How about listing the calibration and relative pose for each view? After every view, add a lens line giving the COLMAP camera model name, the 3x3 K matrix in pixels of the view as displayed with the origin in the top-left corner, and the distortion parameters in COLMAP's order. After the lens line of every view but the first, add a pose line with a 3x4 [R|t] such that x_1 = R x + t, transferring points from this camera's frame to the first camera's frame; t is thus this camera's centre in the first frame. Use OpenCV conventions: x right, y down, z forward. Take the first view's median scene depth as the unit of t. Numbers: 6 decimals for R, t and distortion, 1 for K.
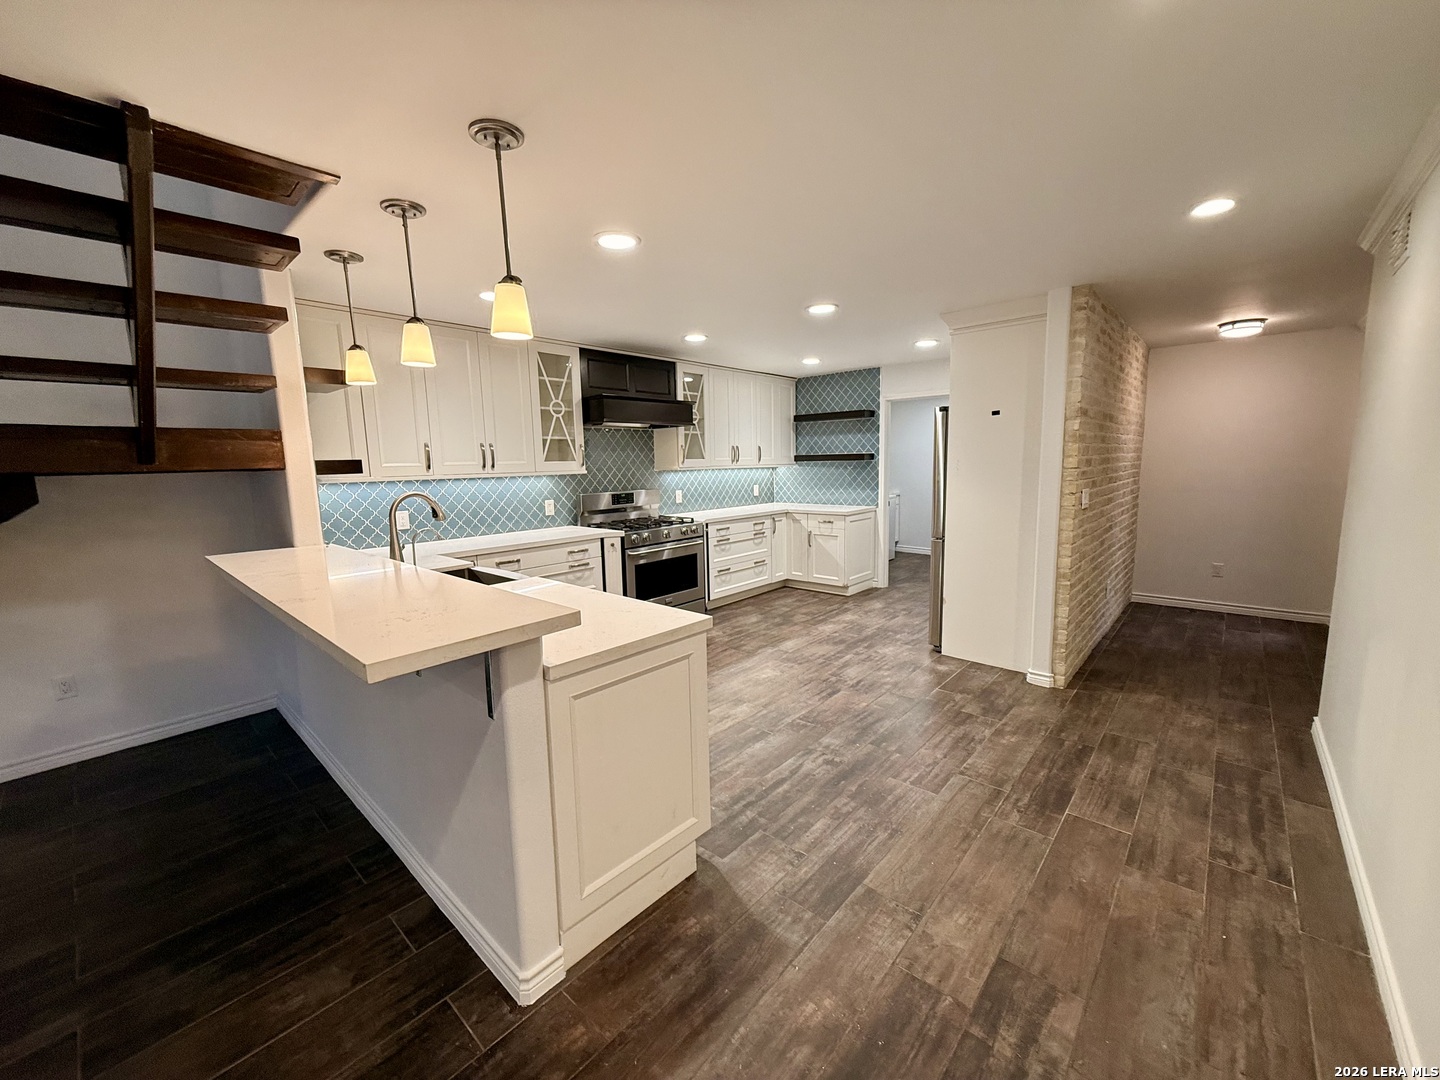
lens RADIAL K [[573.9, 0, 723.1], [0, 573.9, 536.4], [0, 0, 1]] dist [-0.002530, 0.000063]
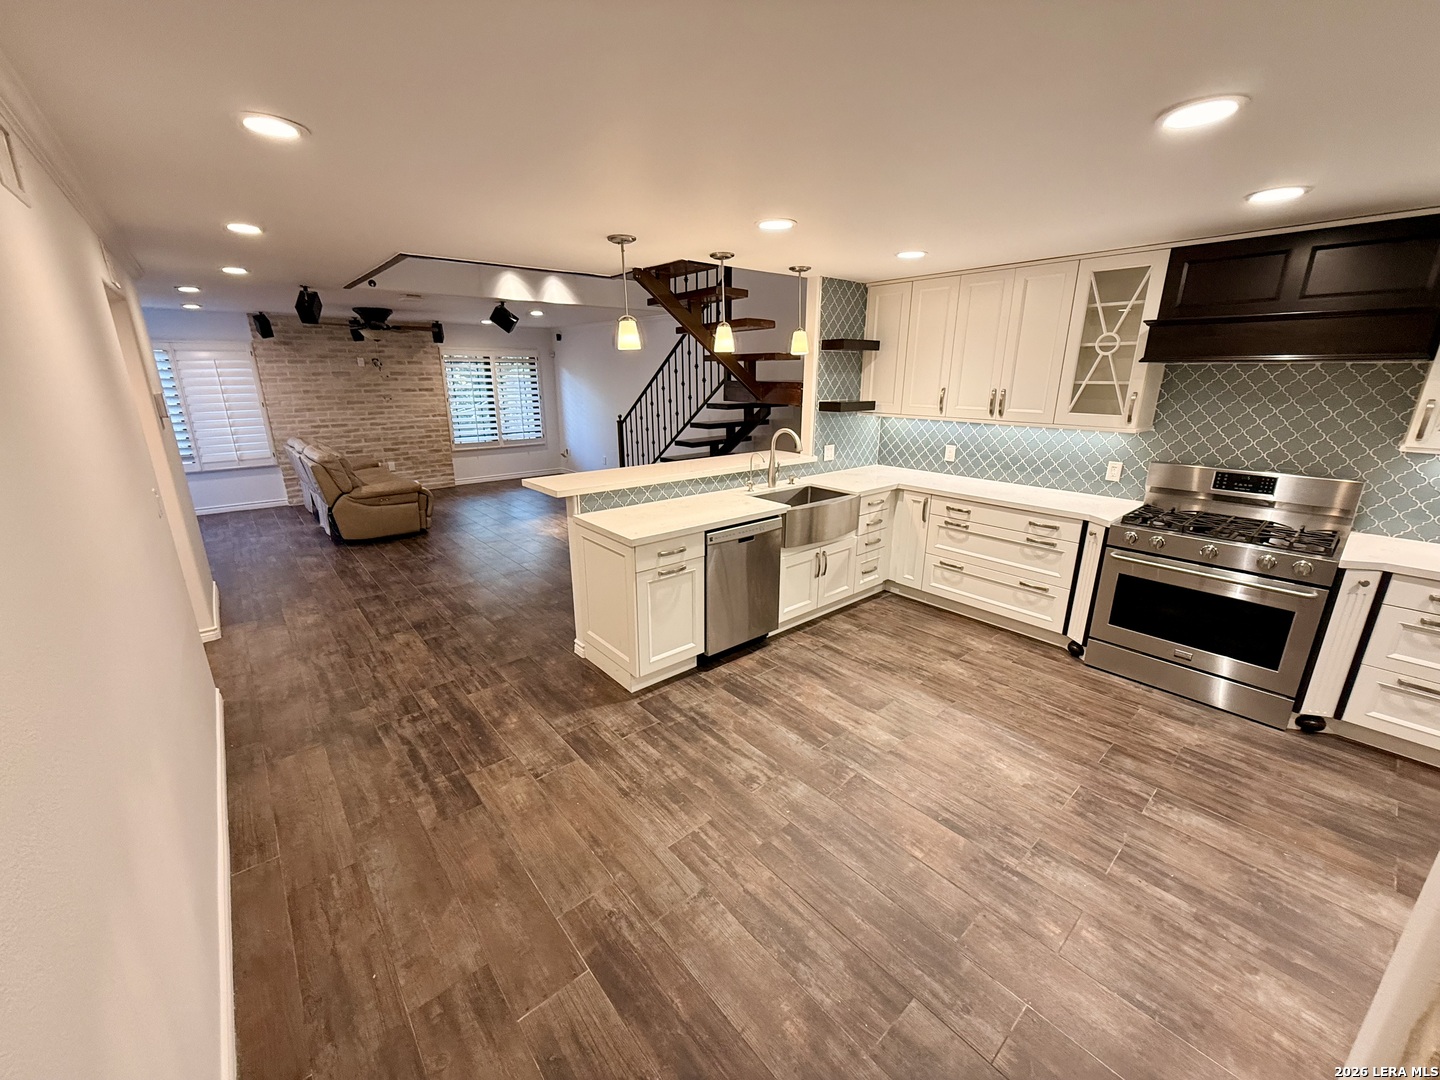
lens RADIAL K [[573.9, 0, 723.0], [0, 573.9, 544.0], [0, 0, 1]] dist [-0.002530, 0.000063]
pose [[-0.134349, 0.304964, -0.942840, 0.900608], [-0.128336, 0.938098, 0.321717, -0.235115], [0.982589, 0.164222, -0.086895, 0.935102]]
